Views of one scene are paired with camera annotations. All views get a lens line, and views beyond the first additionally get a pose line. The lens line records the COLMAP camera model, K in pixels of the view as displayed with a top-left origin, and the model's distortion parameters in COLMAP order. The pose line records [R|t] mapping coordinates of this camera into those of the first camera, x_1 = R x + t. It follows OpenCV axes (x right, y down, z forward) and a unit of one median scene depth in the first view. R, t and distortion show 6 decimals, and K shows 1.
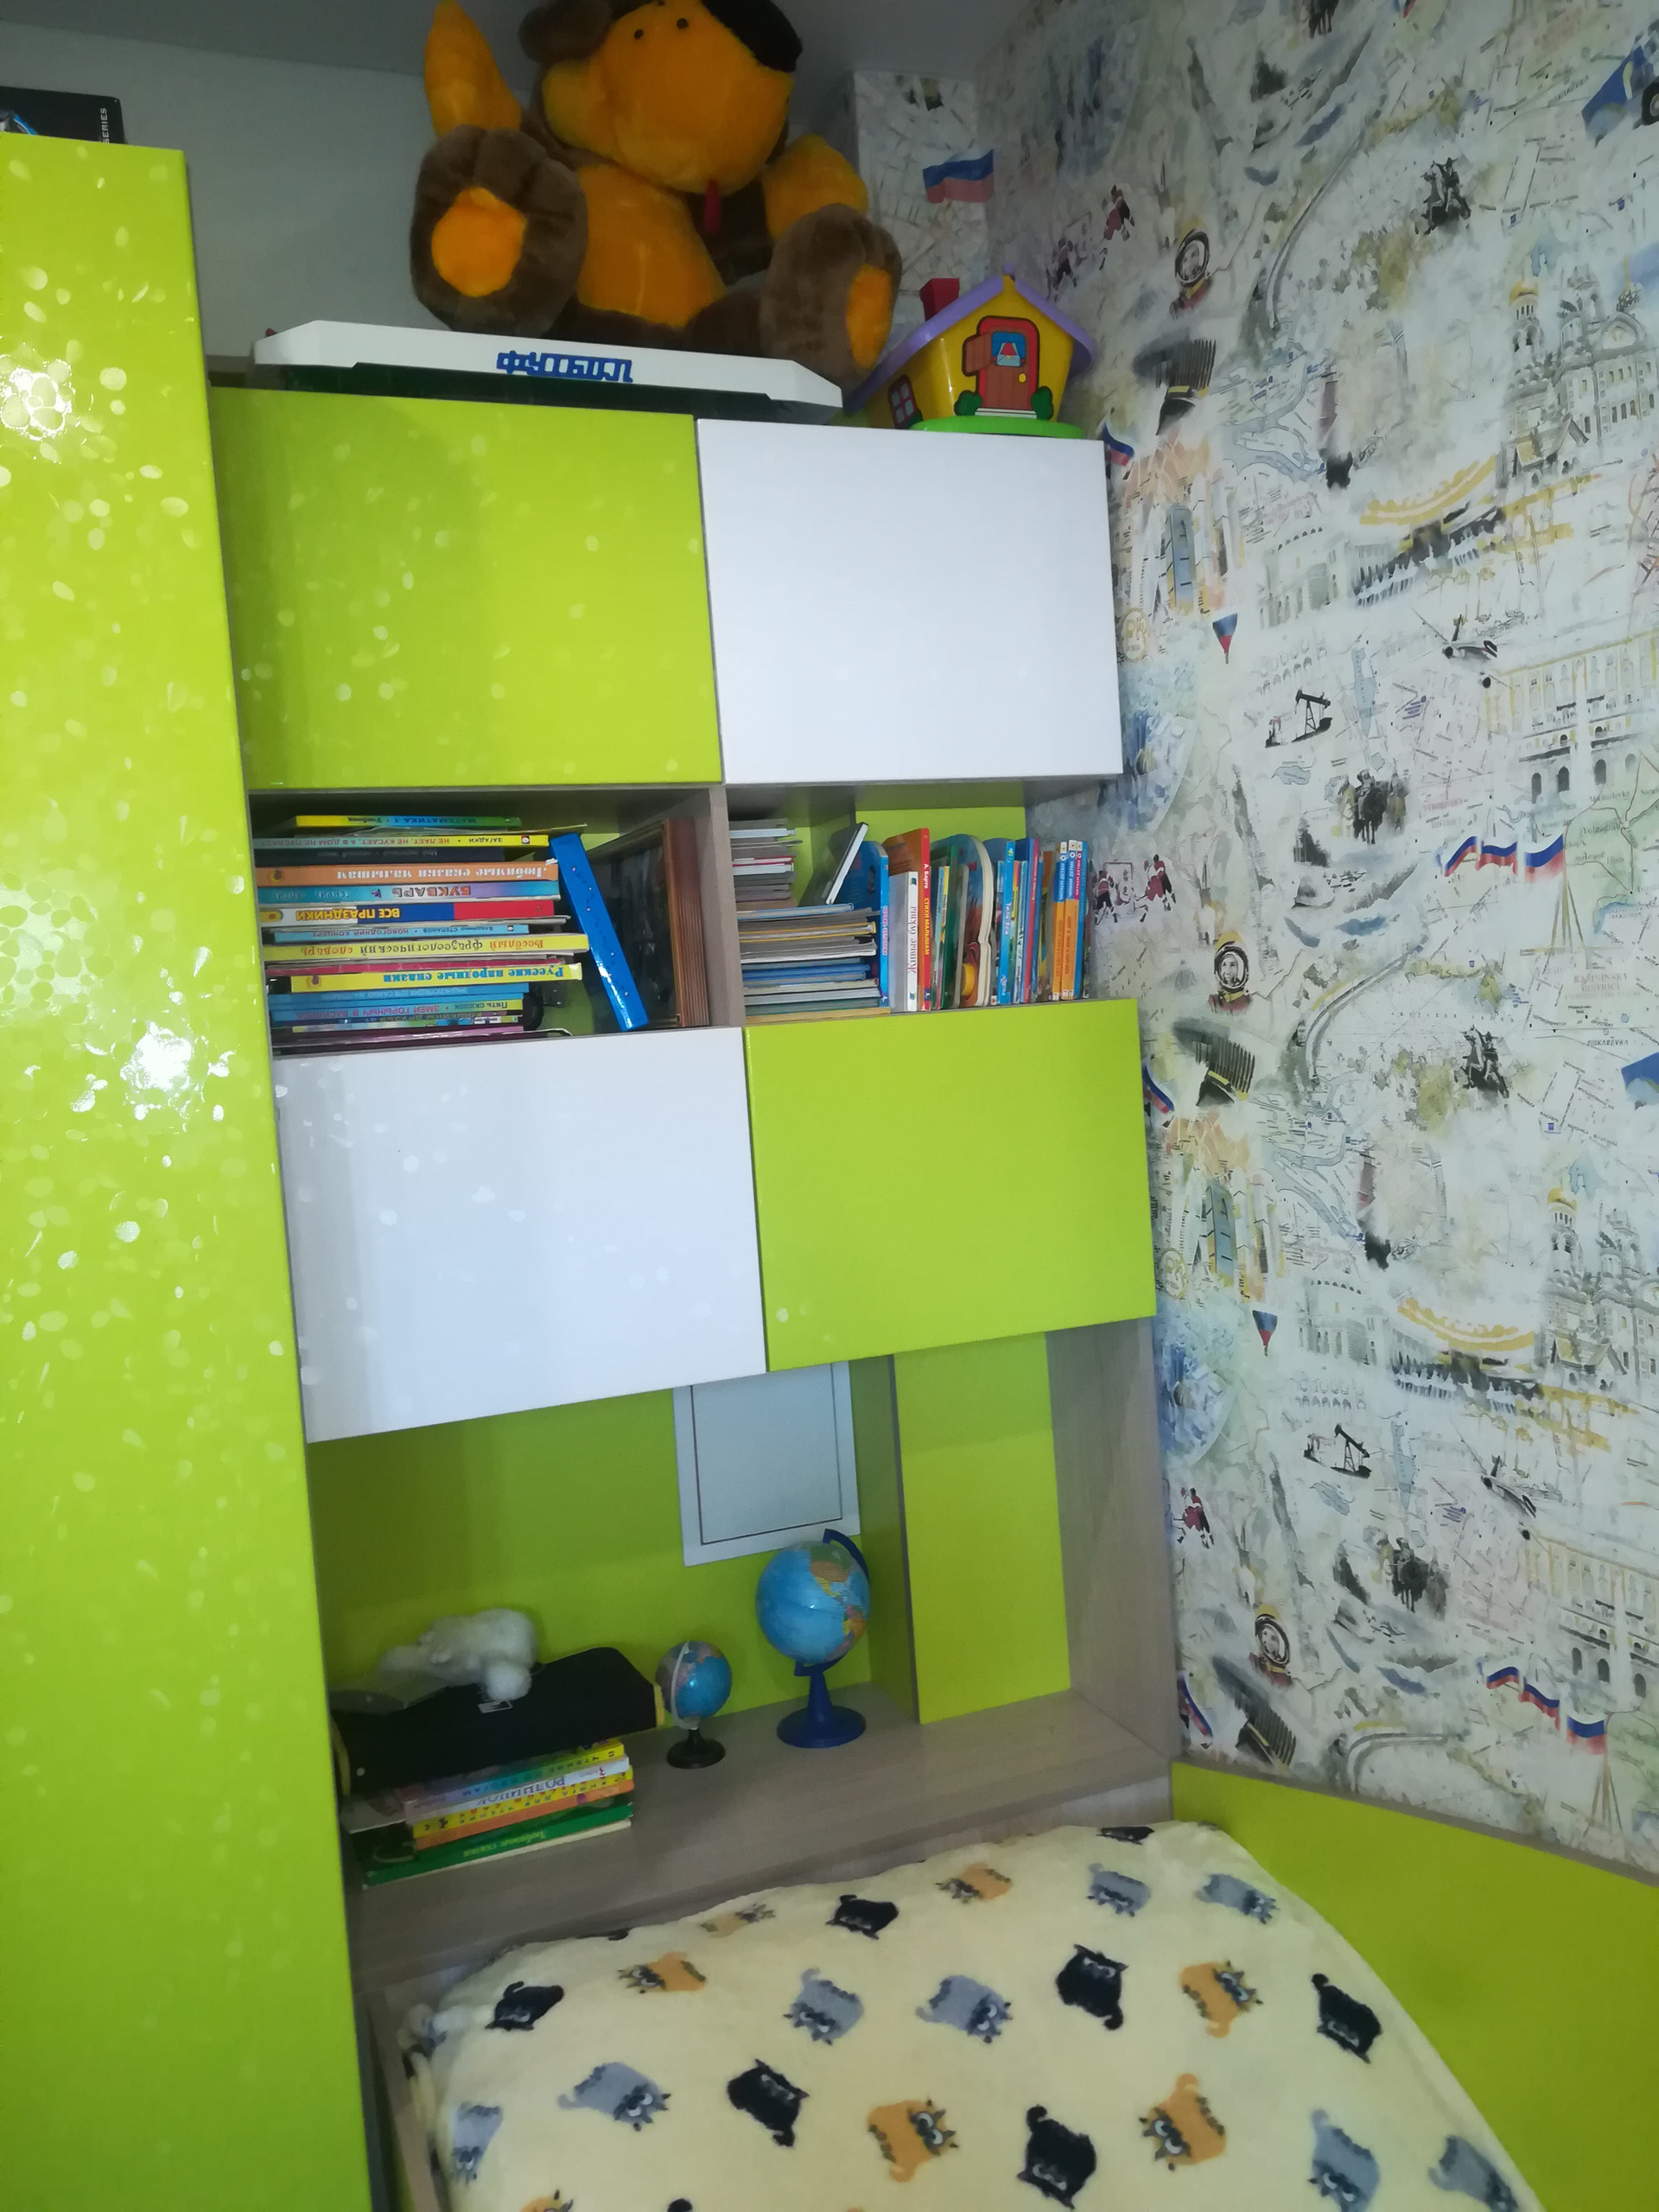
lens RADIAL K [[1722.4, 0, 805.9], [0, 1722.4, 1122.1], [0, 0, 1]] dist [0.048990, -0.067704]
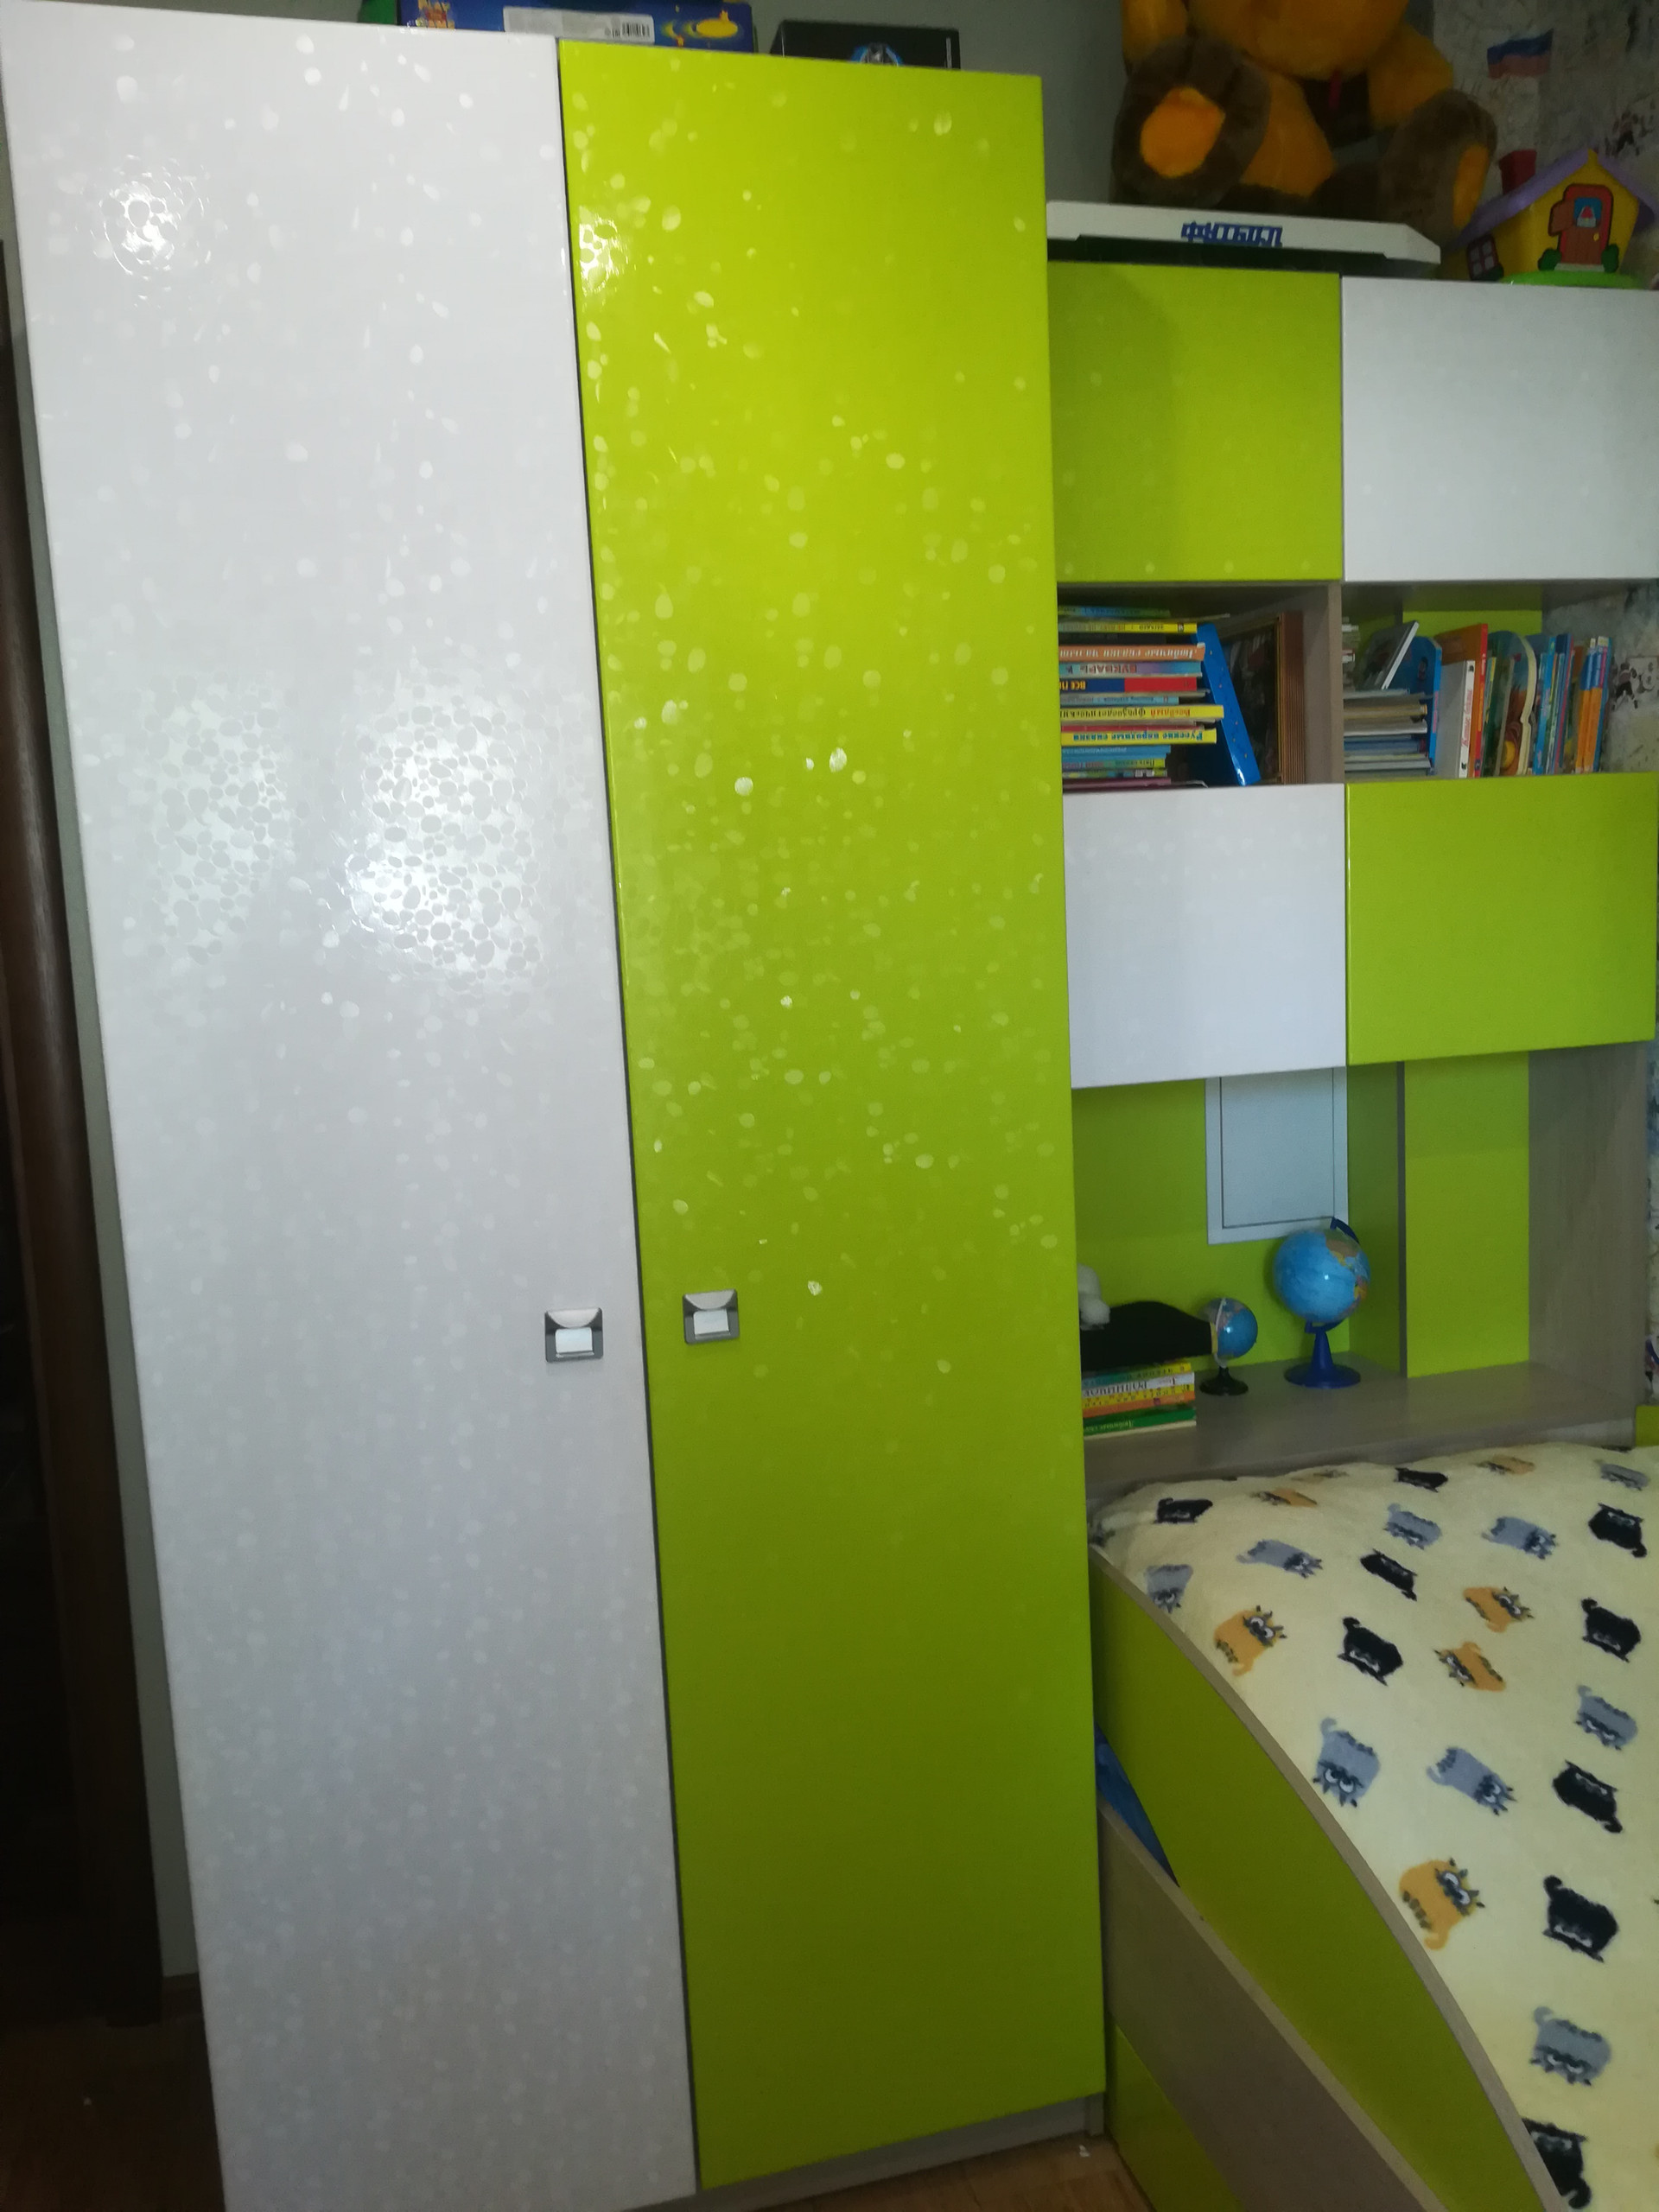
lens RADIAL K [[1722.4, 0, 833.9], [0, 1722.4, 1101.3], [0, 0, 1]] dist [0.048990, -0.067704]
pose [[0.994485, 0.036926, -0.098167, -0.256131], [-0.029430, 0.996617, 0.076736, 0.082875], [0.100669, -0.073424, 0.992207, -0.270982]]
